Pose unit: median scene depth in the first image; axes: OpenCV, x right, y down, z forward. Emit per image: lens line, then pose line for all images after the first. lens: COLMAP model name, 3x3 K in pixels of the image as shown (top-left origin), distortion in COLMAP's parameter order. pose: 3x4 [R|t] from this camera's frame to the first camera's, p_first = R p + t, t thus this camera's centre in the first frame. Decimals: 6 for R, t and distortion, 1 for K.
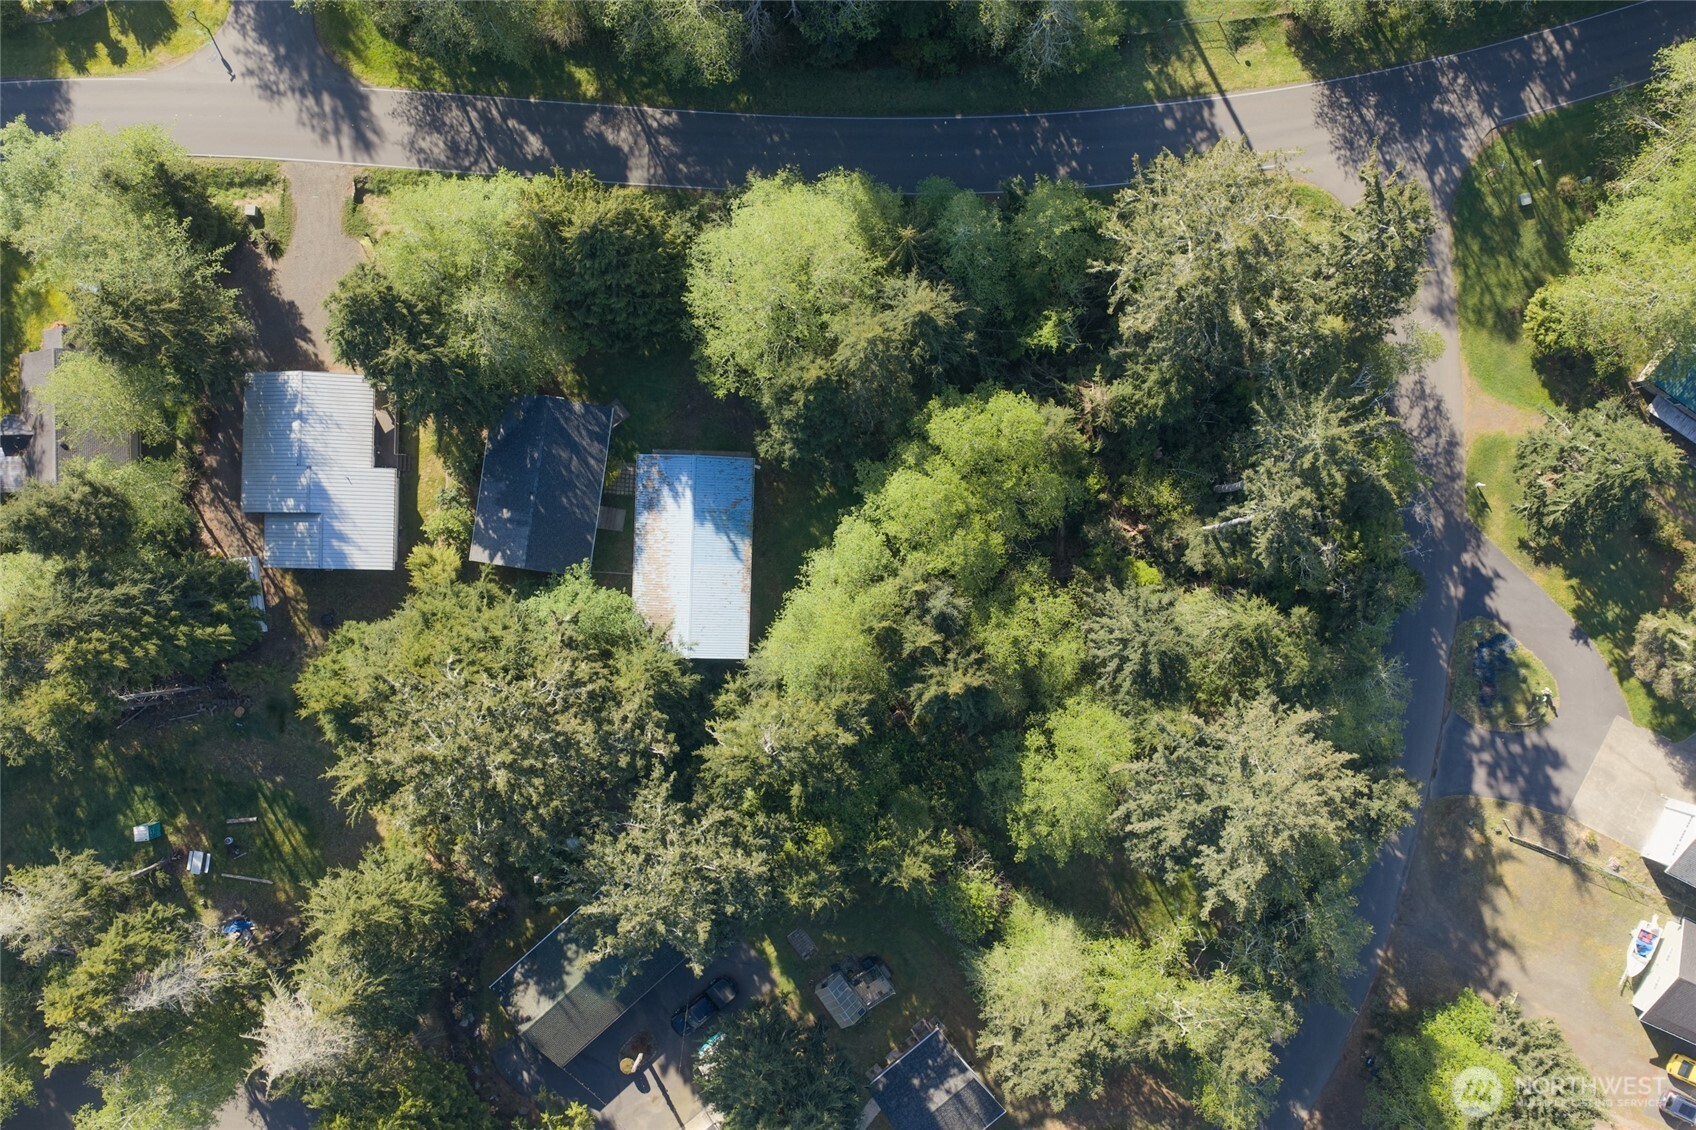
lens RADIAL K [[1384.4, 0, 853.4], [0, 1384.4, 562.8], [0, 0, 1]] dist [-0.004893, -0.019613]
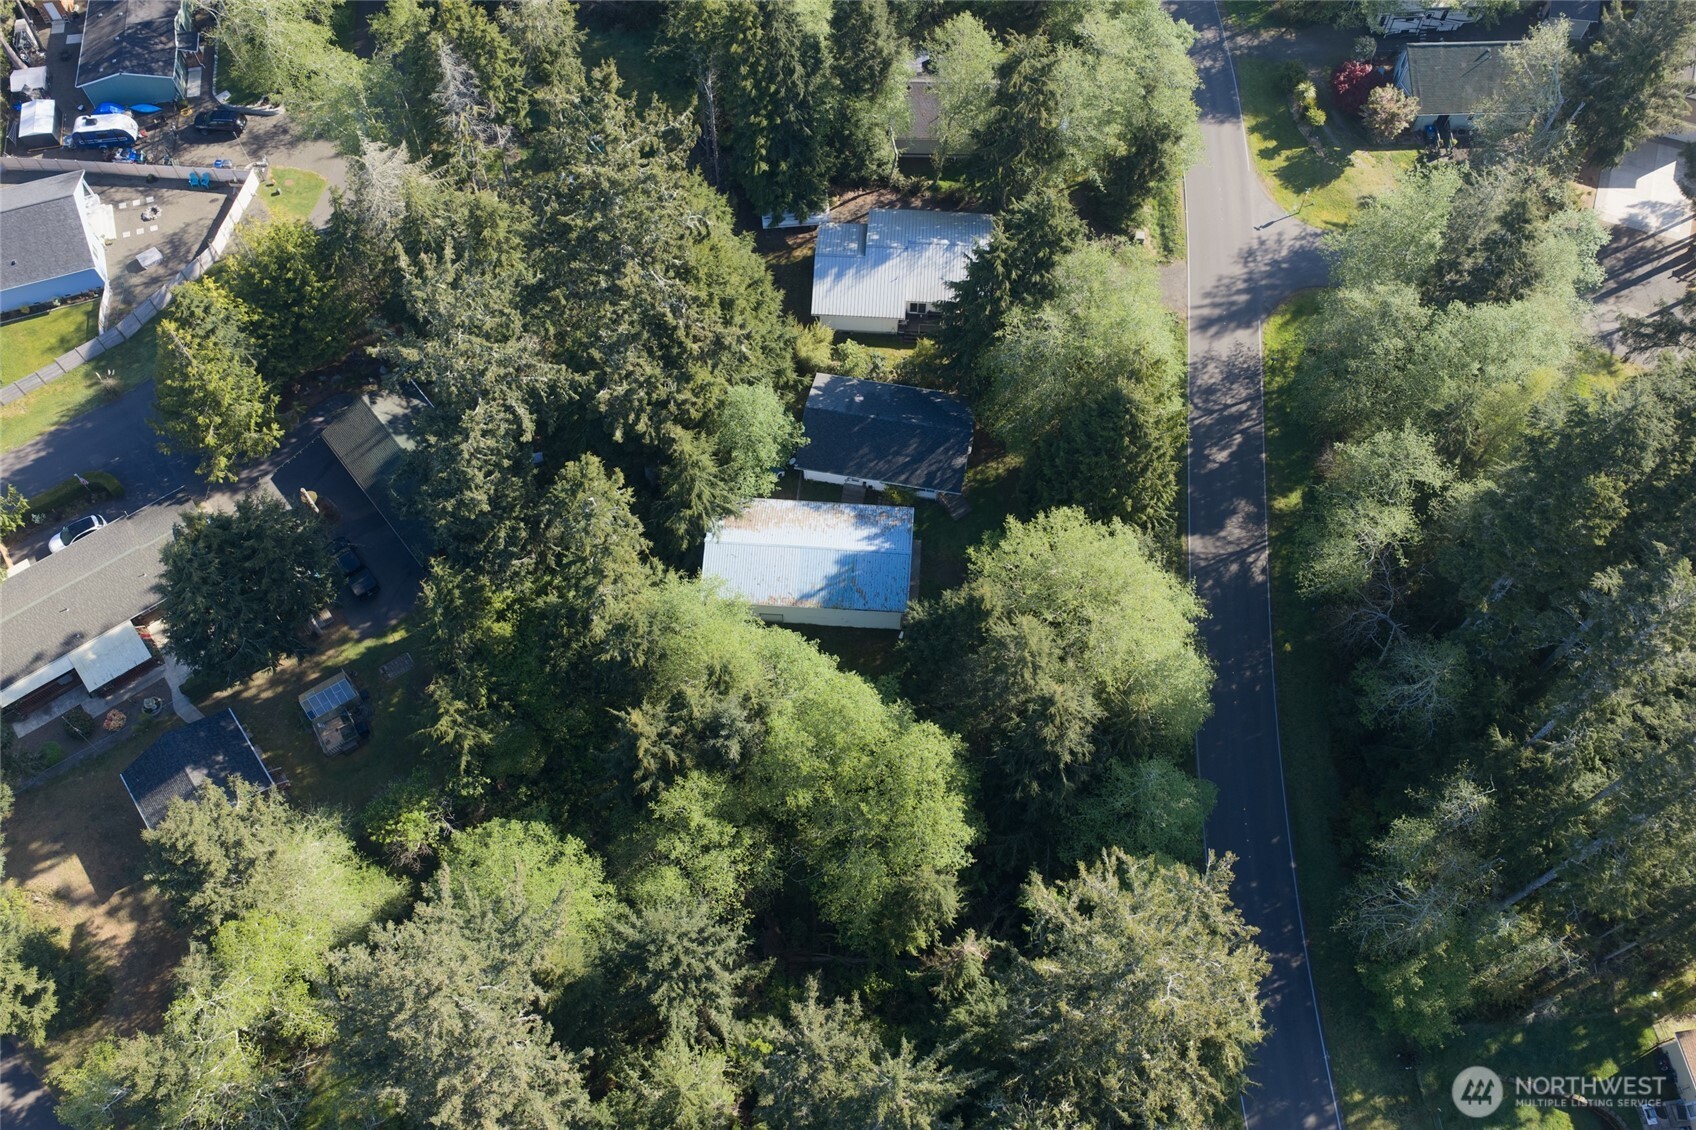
lens RADIAL K [[1384.4, 0, 851.6], [0, 1384.4, 571.5], [0, 0, 1]] dist [-0.004893, -0.019613]
pose [[-0.037912, 0.884123, -0.465714, 0.333494], [-0.999280, -0.034105, 0.016602, -0.049719], [-0.001205, 0.466008, 0.884780, 0.132805]]
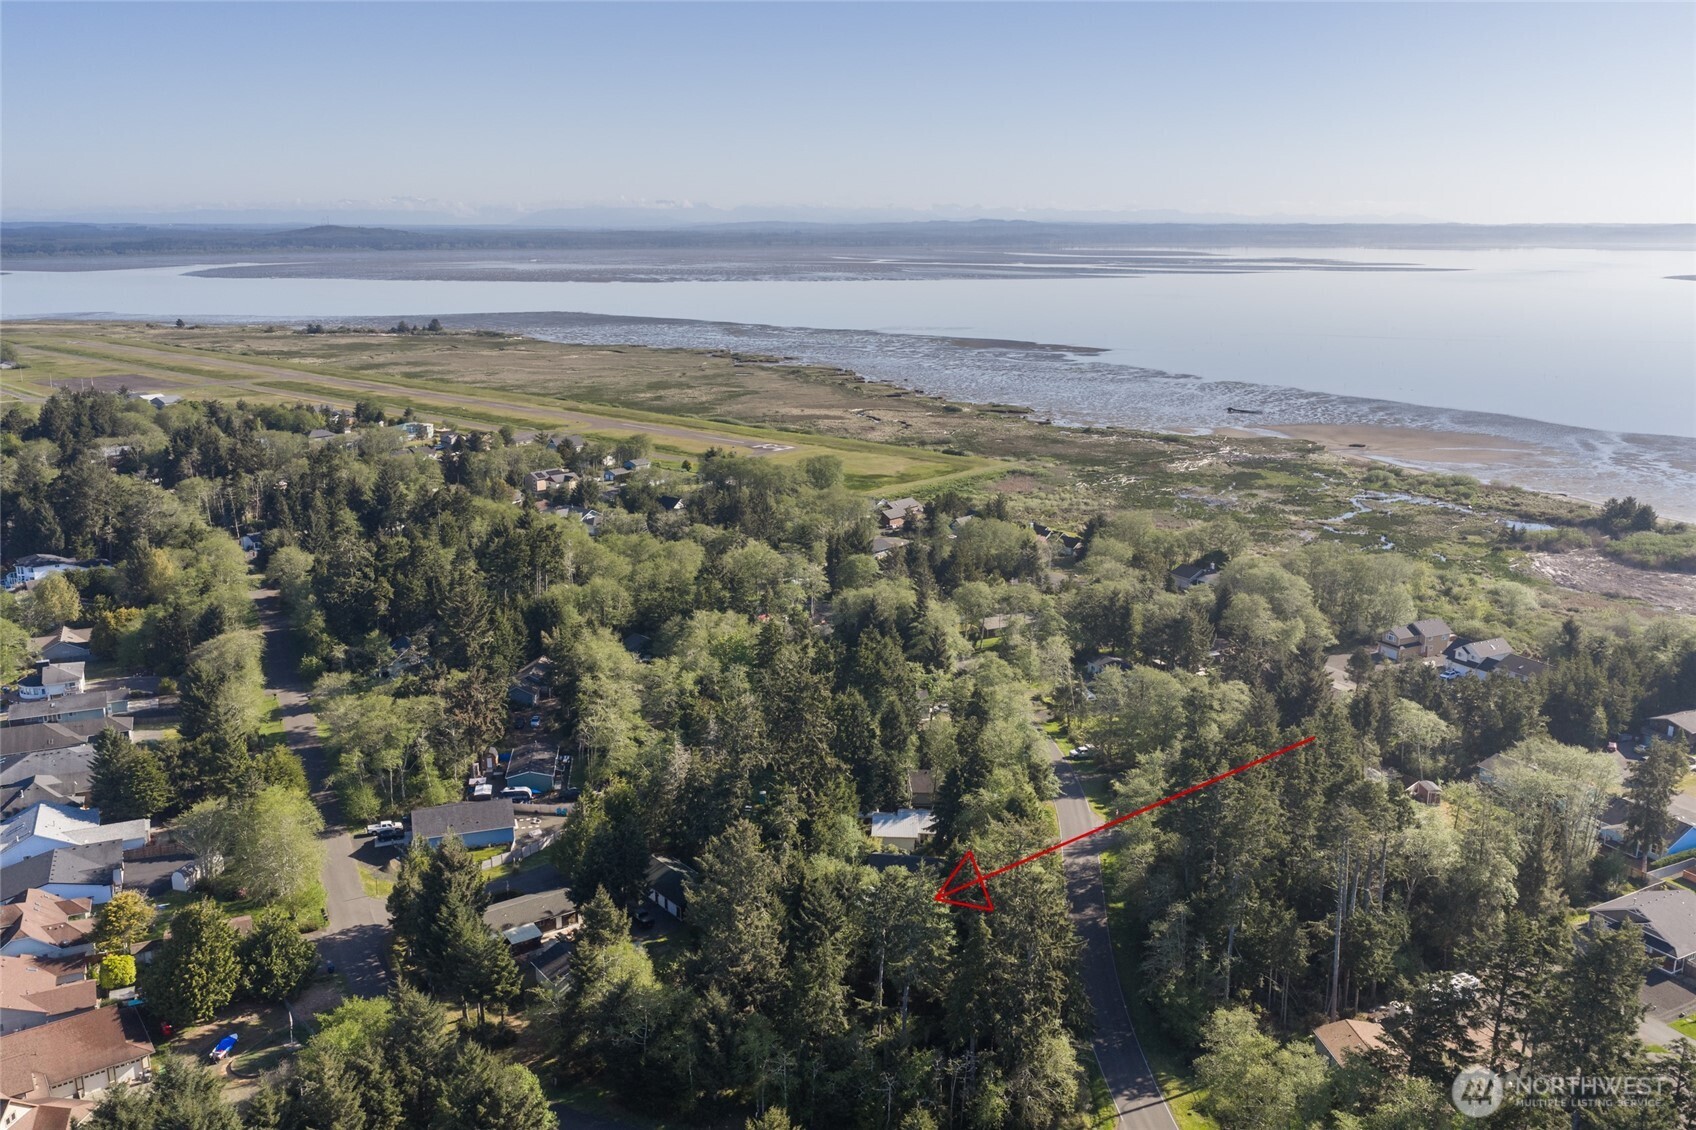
lens RADIAL K [[1384.4, 0, 848.3], [0, 1384.4, 565.0], [0, 0, 1]] dist [-0.004893, -0.019613]
pose [[-0.047210, 0.229584, -0.972143, 1.632080], [-0.998875, -0.006417, 0.046993, -0.056971], [0.004550, 0.973268, 0.229628, 0.075456]]
